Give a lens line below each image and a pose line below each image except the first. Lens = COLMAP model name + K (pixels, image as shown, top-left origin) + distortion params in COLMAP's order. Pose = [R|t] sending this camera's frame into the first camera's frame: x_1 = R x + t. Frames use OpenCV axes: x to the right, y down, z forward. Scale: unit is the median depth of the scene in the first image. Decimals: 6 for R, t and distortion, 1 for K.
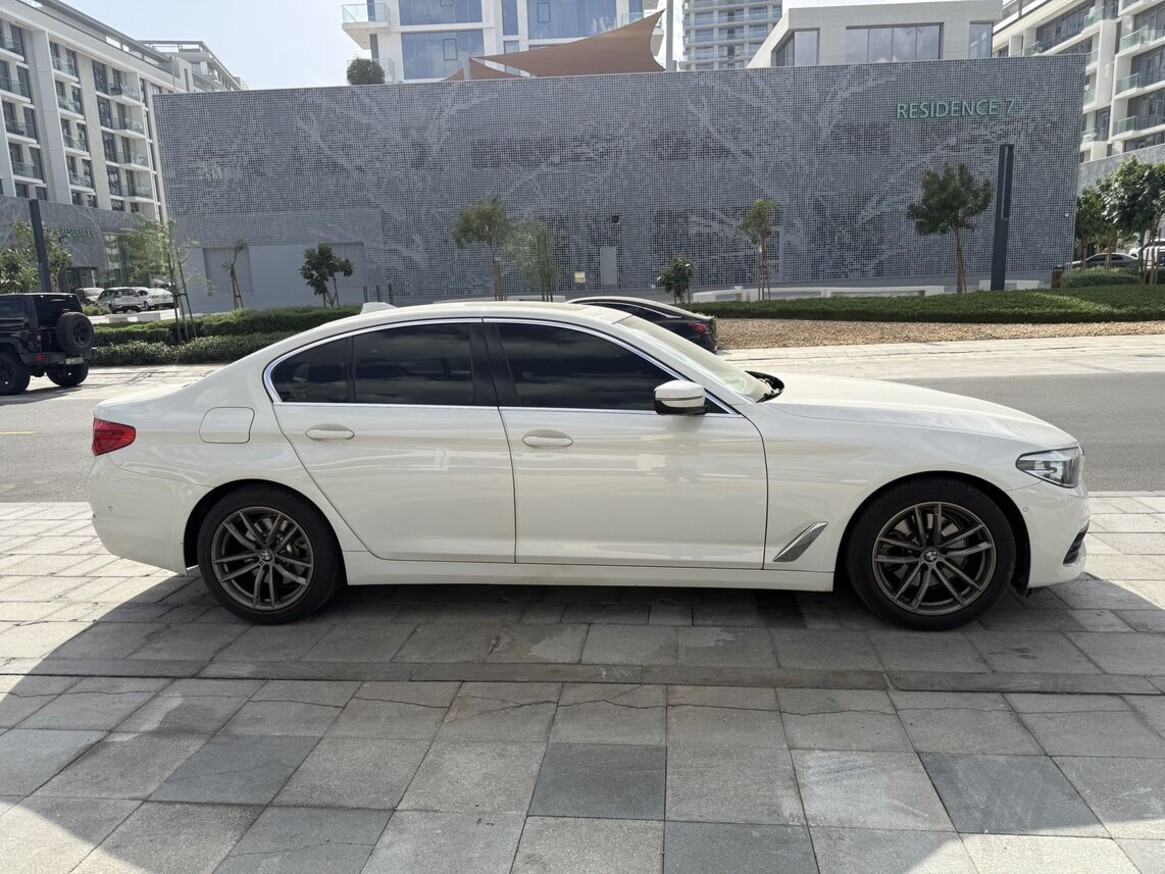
lens RADIAL K [[824.0, 0, 582.4], [0, 824.0, 435.2], [0, 0, 1]] dist [0.088820, -0.130918]
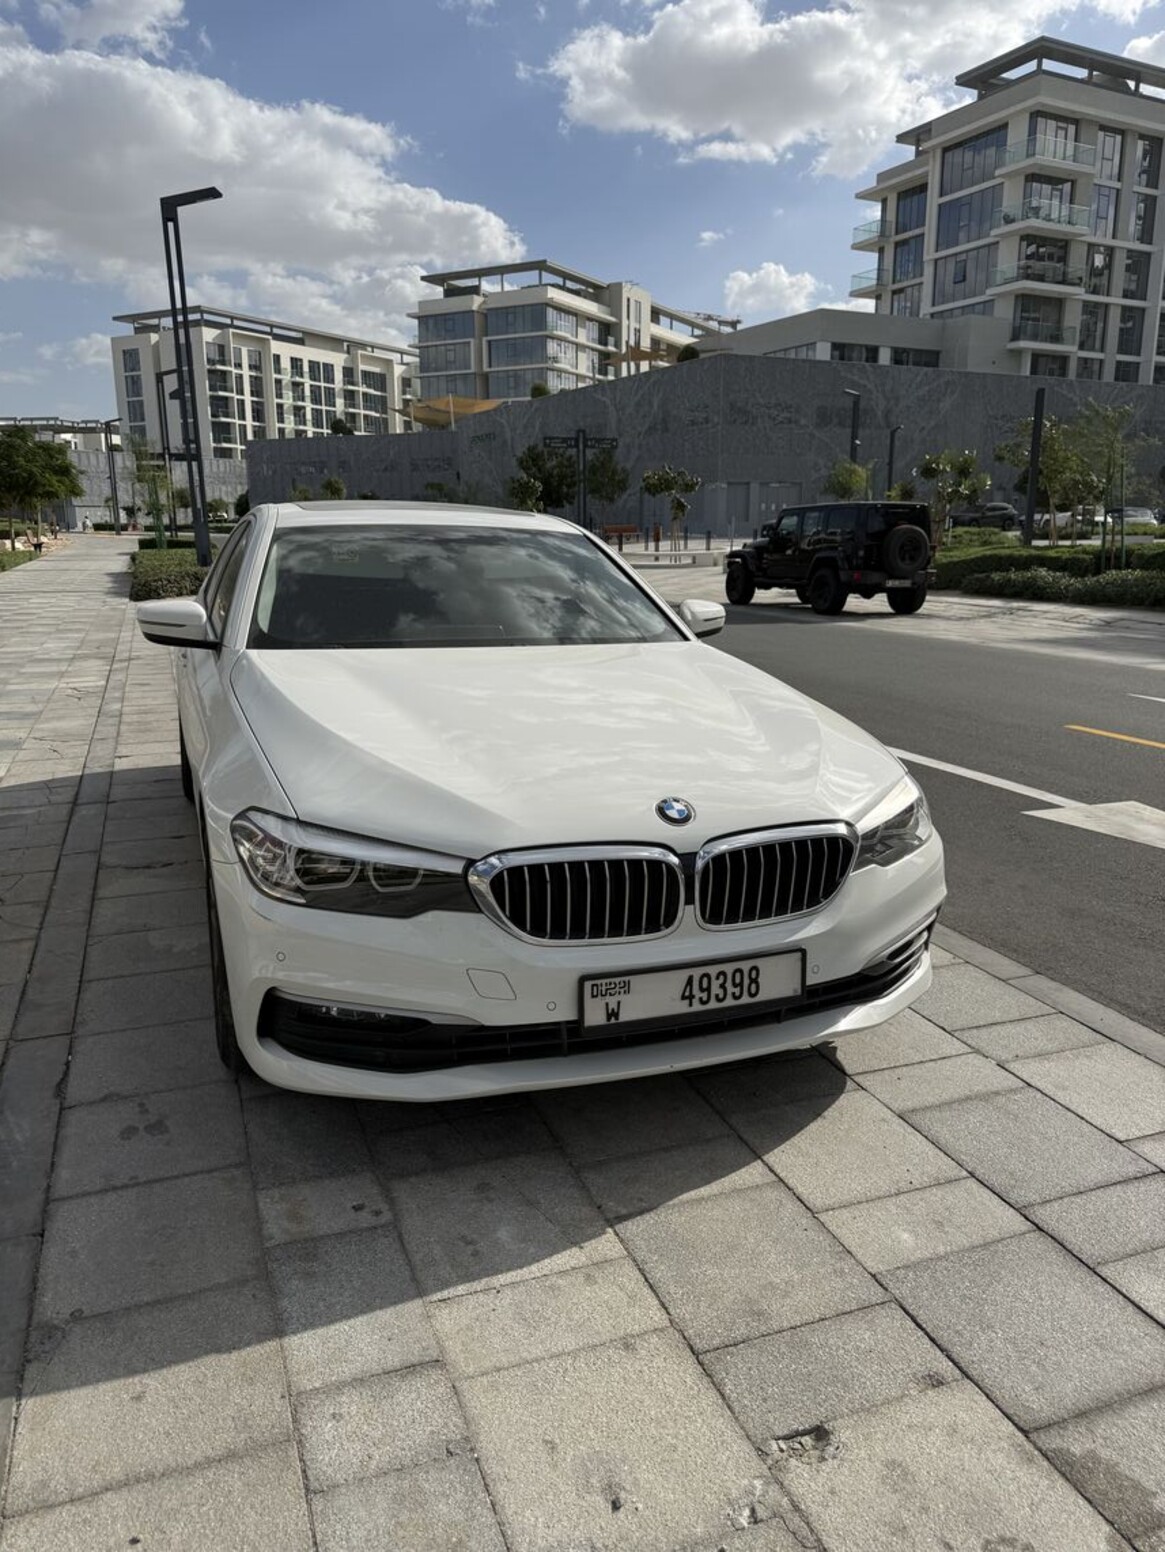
lens RADIAL K [[1097.7, 0, 582.5], [0, 1097.7, 776.0], [0, 0, 1]] dist [0.088820, -0.130918]
pose [[0.467920, 0.240999, -0.850276, 0.347099], [-0.184897, 0.967505, 0.172474, -0.045415], [0.864213, 0.076509, 0.497275, 0.235611]]
